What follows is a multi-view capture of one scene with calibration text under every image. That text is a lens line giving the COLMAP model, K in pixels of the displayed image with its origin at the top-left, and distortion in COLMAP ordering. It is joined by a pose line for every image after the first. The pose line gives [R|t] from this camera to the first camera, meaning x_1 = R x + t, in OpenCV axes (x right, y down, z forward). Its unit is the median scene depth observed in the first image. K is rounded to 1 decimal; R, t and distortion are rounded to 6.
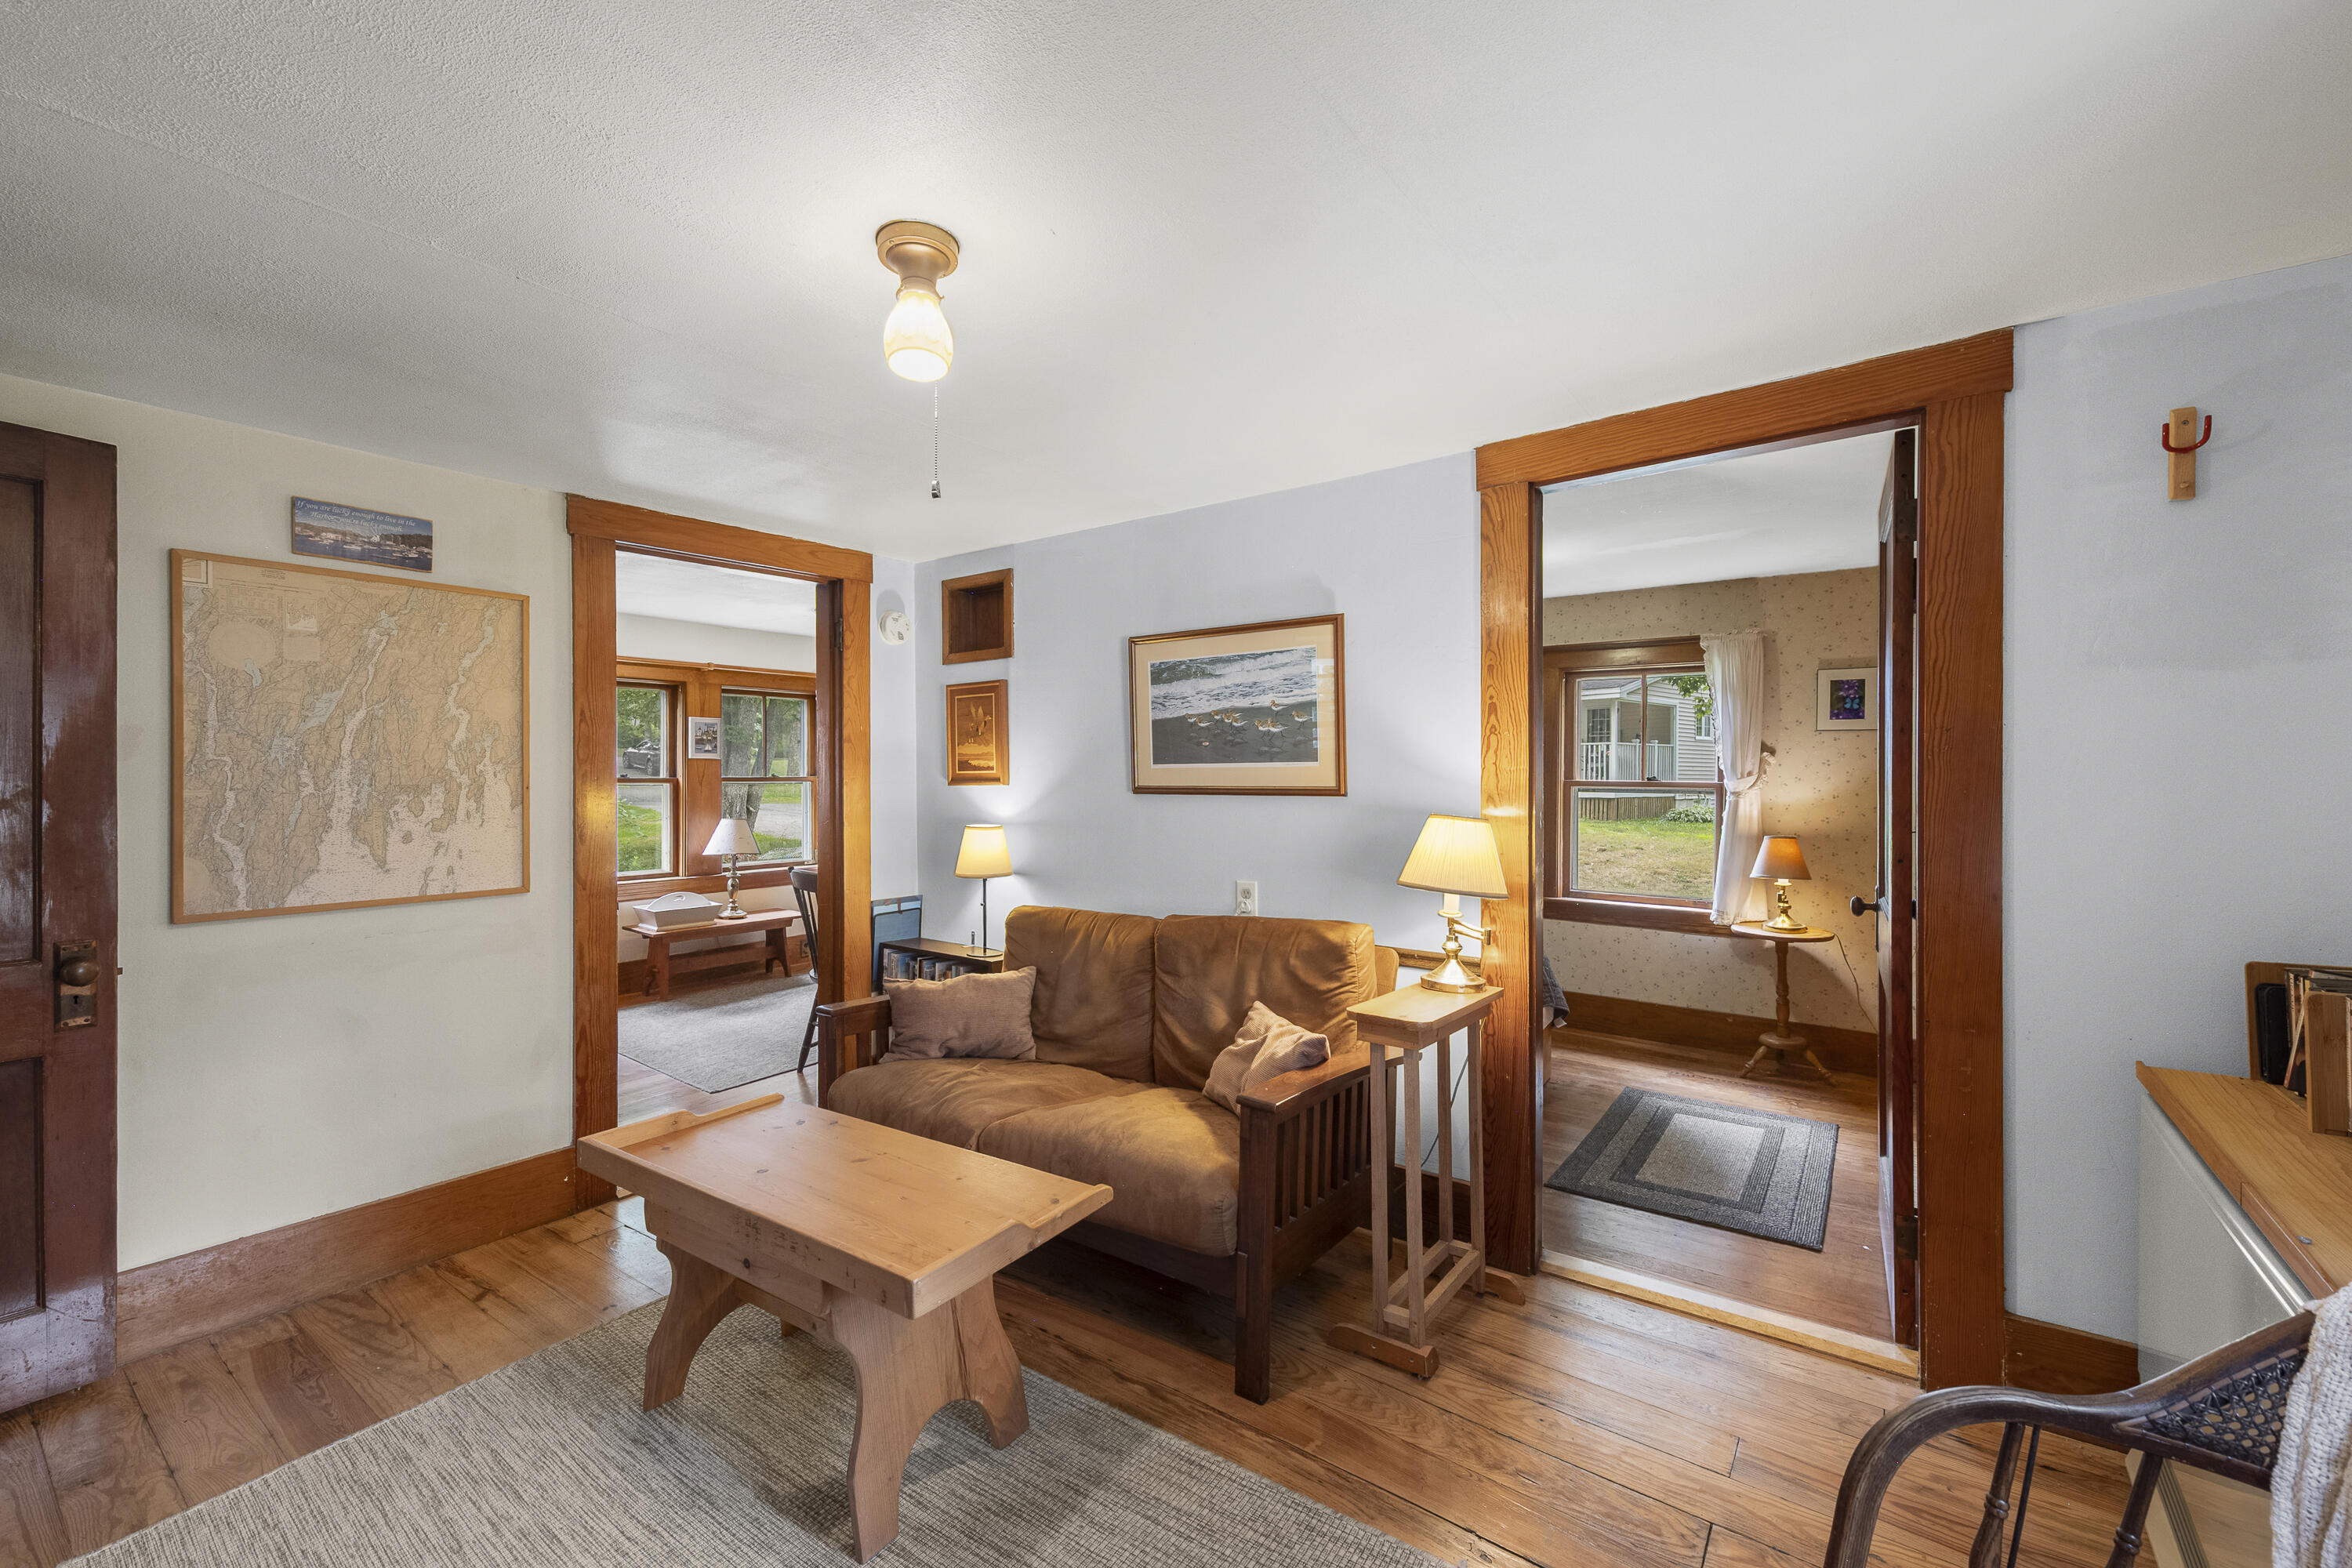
lens RADIAL K [[966.2, 0, 1126.6], [0, 966.2, 776.6], [0, 0, 1]] dist [0.004120, -0.002378]
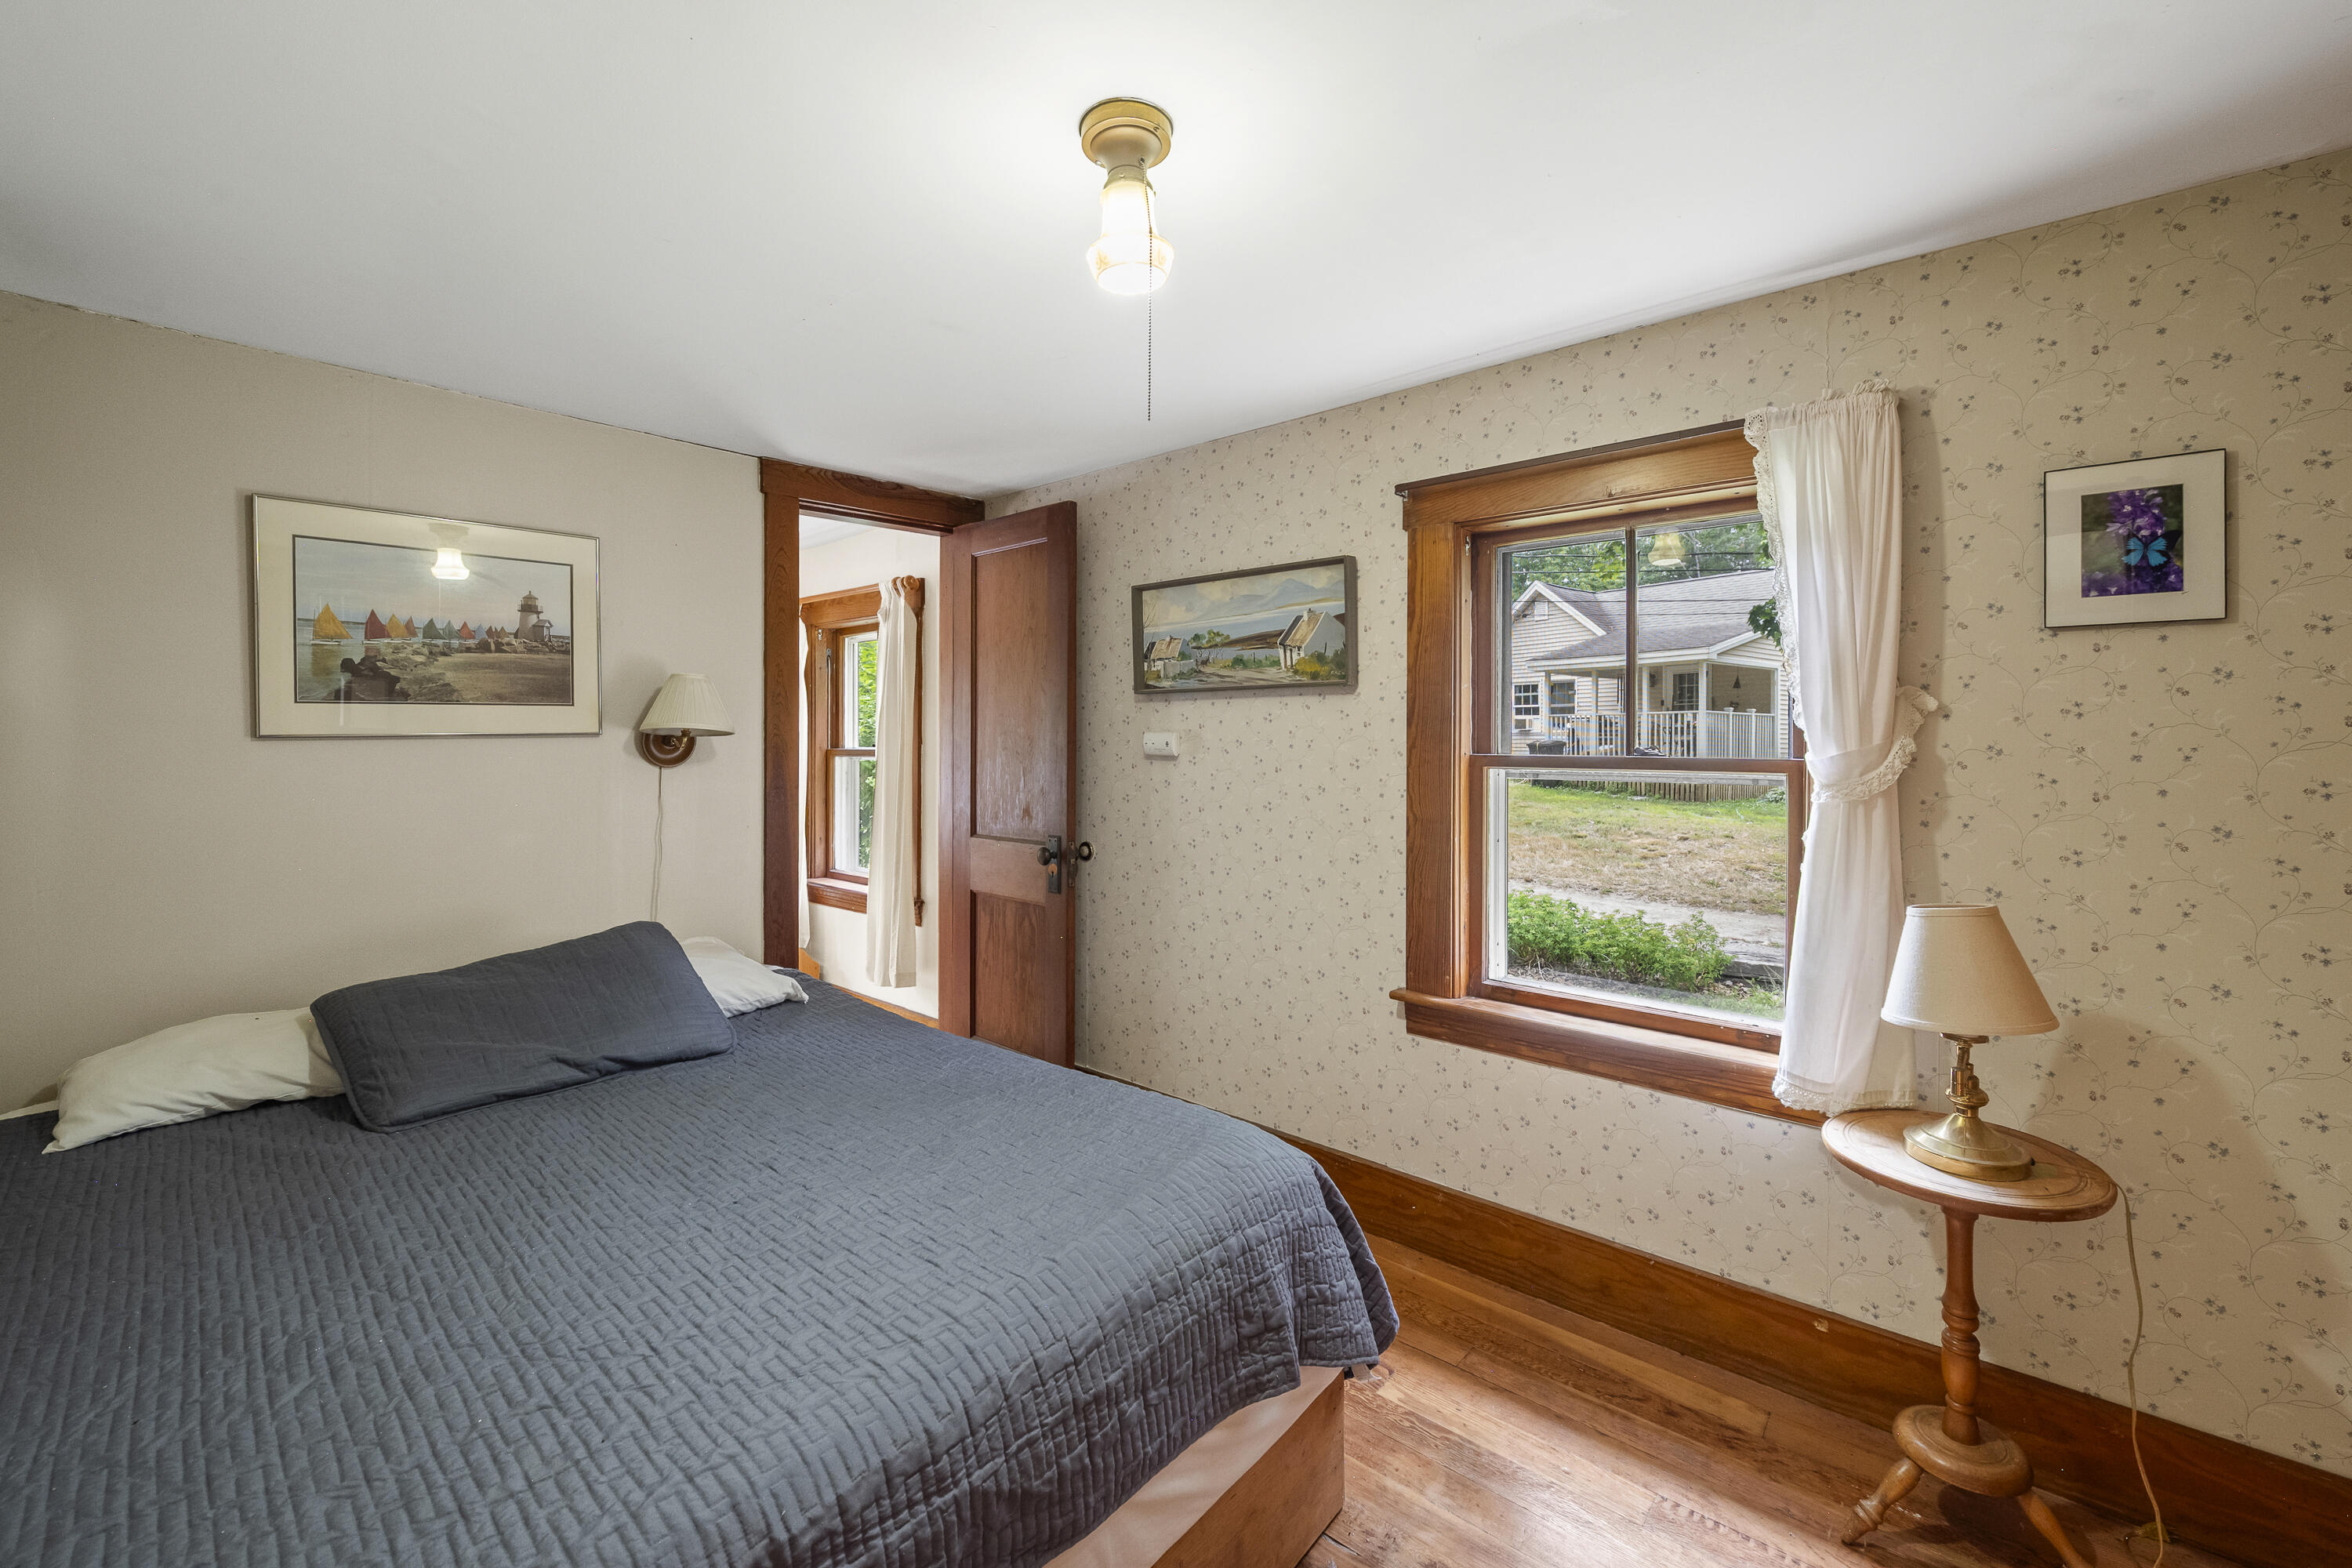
lens RADIAL K [[966.2, 0, 1174.6], [0, 966.2, 740.4], [0, 0, 1]] dist [0.004120, -0.002378]
pose [[0.998837, 0.001672, -0.048189, 0.356987], [-0.002156, 0.999948, -0.009999, 0.001712], [0.048169, 0.010092, 0.998788, 0.554295]]
